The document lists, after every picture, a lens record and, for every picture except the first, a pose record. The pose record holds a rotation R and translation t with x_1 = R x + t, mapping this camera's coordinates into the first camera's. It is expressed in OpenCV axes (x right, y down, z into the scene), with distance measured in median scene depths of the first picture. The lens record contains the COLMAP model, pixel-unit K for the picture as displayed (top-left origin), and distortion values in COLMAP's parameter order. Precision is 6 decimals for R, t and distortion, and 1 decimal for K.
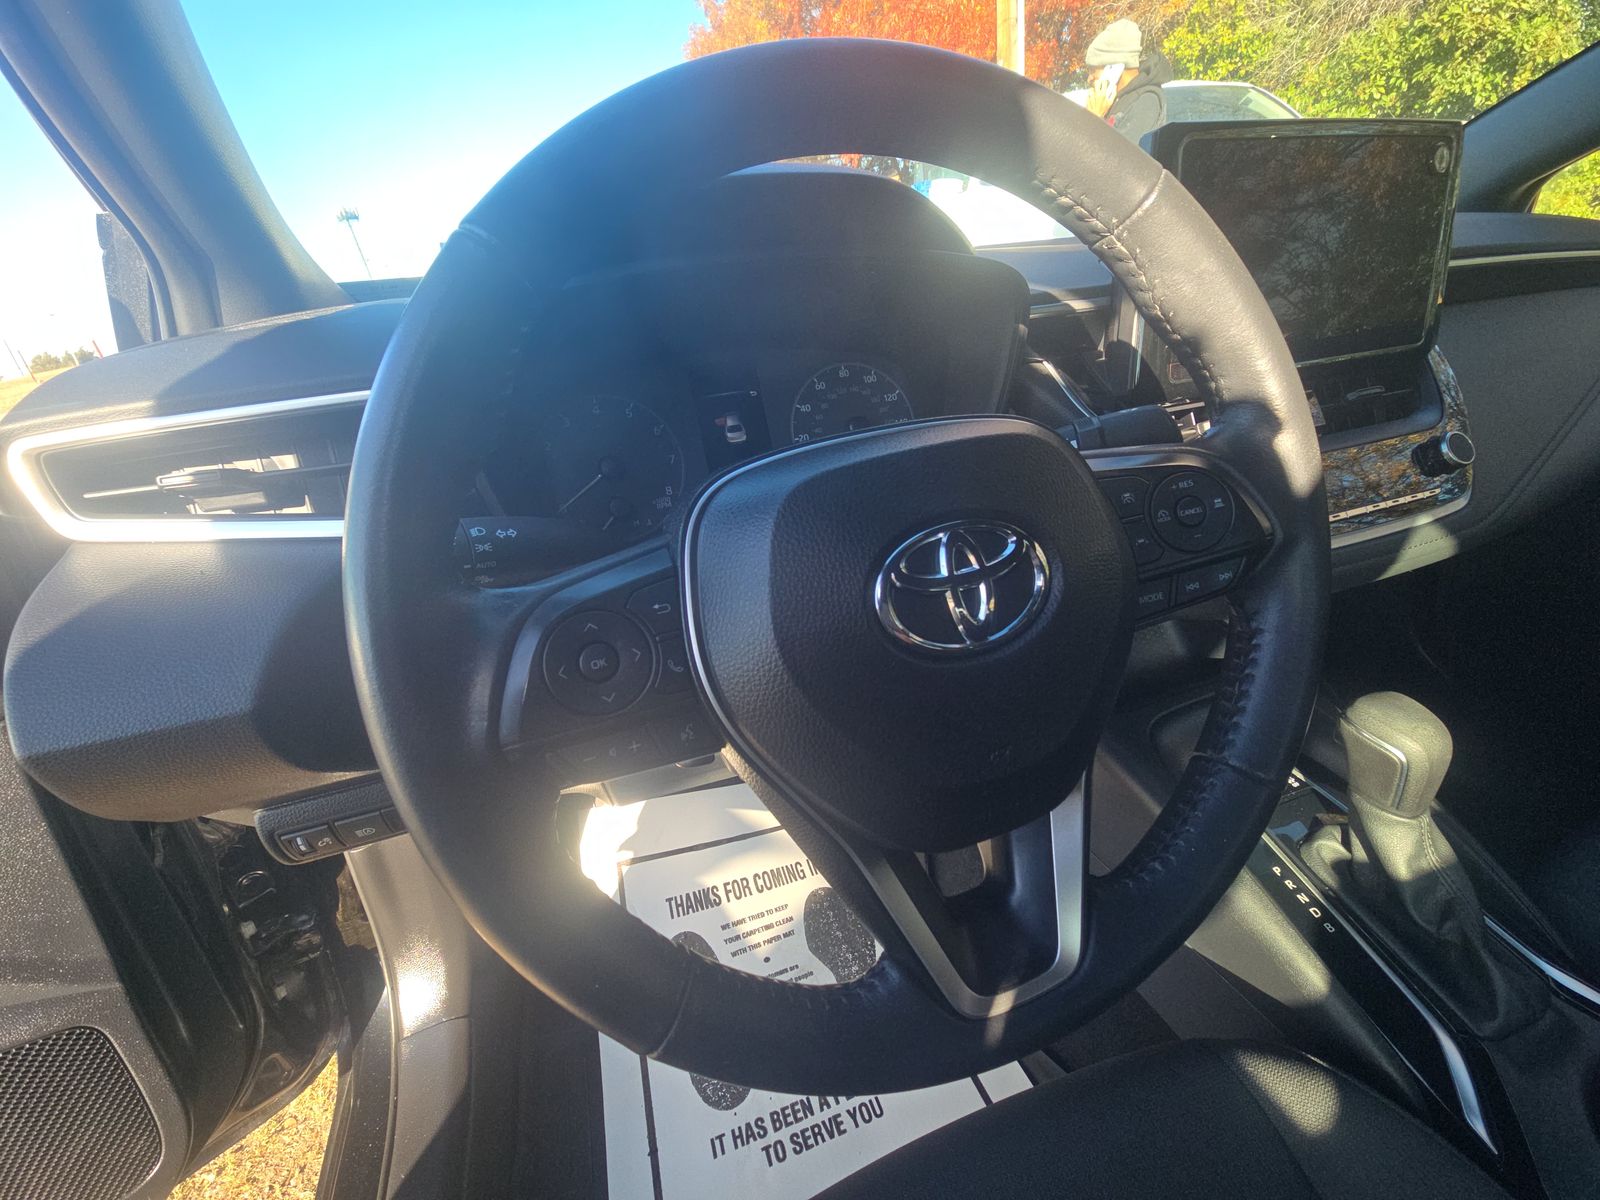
lens RADIAL K [[638.7, 0, 800.0], [0, 638.7, 600.0], [0, 0, 1]] dist [0.013724, -0.012637]
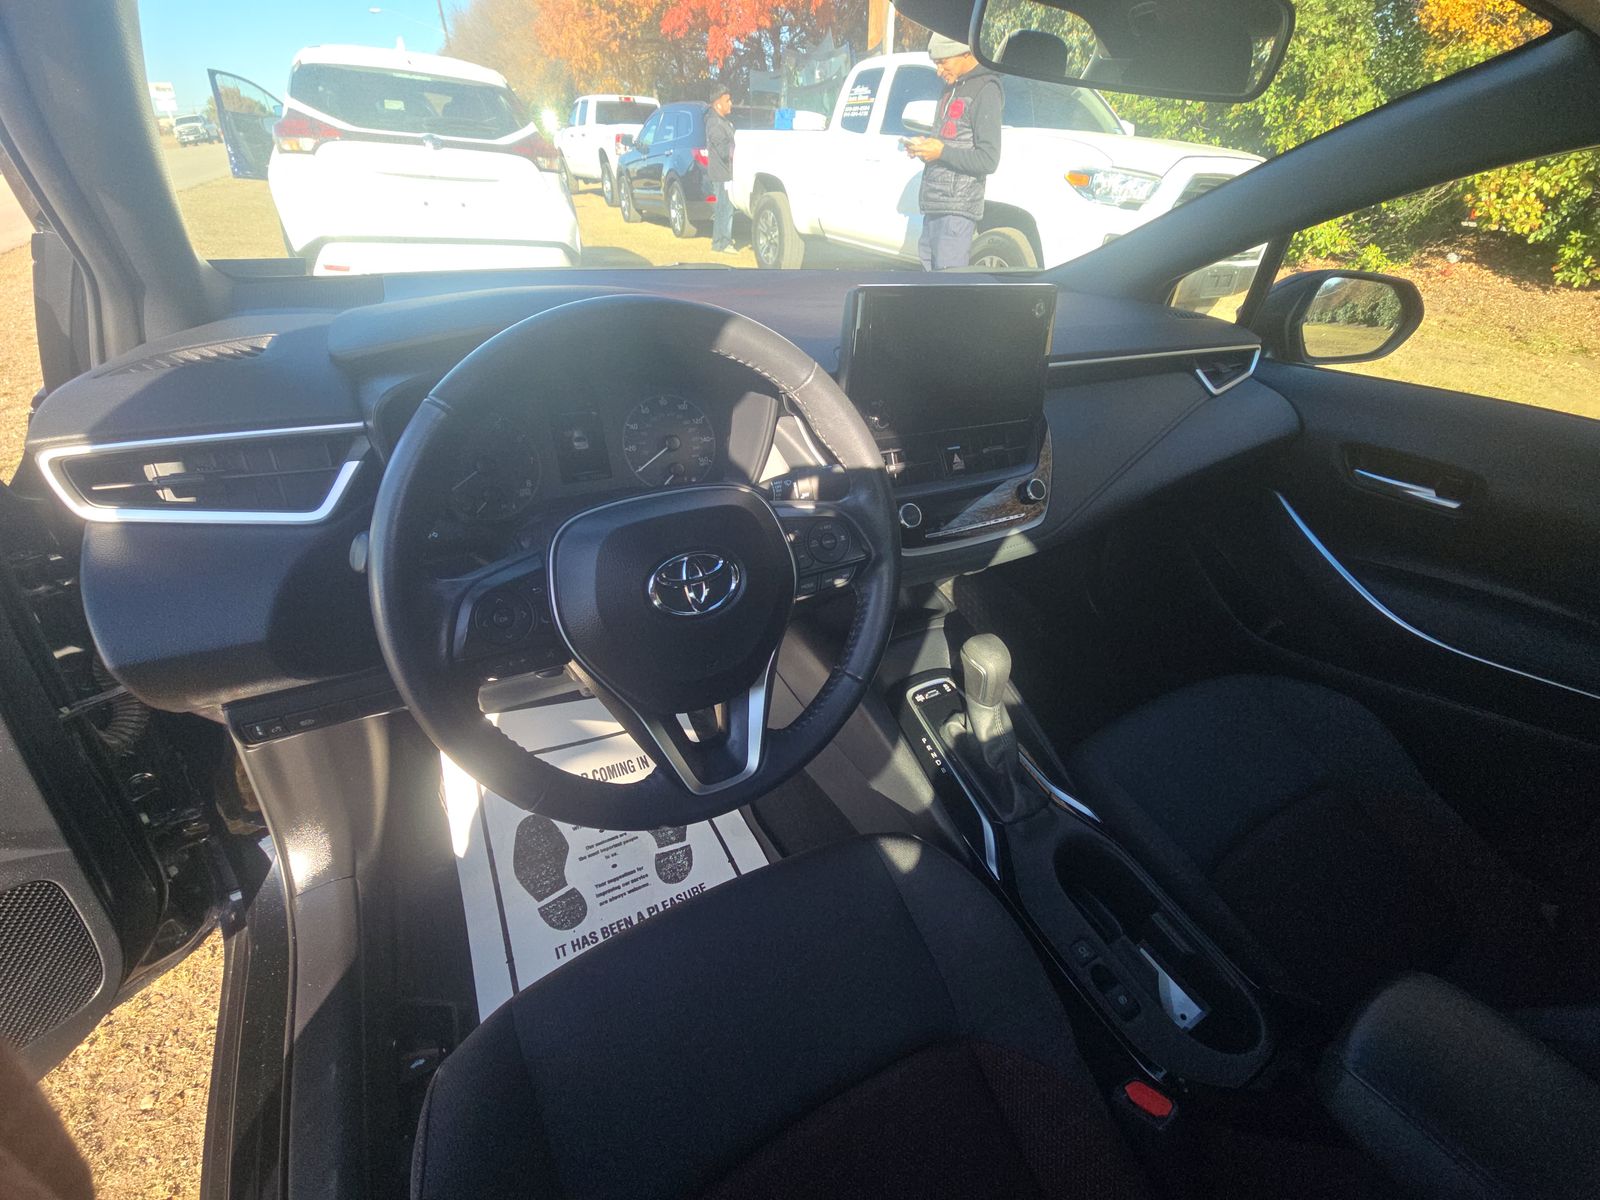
lens RADIAL K [[638.7, 0, 800.0], [0, 638.7, 600.0], [0, 0, 1]] dist [0.013724, -0.012637]
pose [[0.973154, 0.023785, 0.228923, 0.054493], [-0.048806, 0.993351, 0.104266, -0.094908], [-0.224921, -0.112640, 0.967845, -0.501432]]
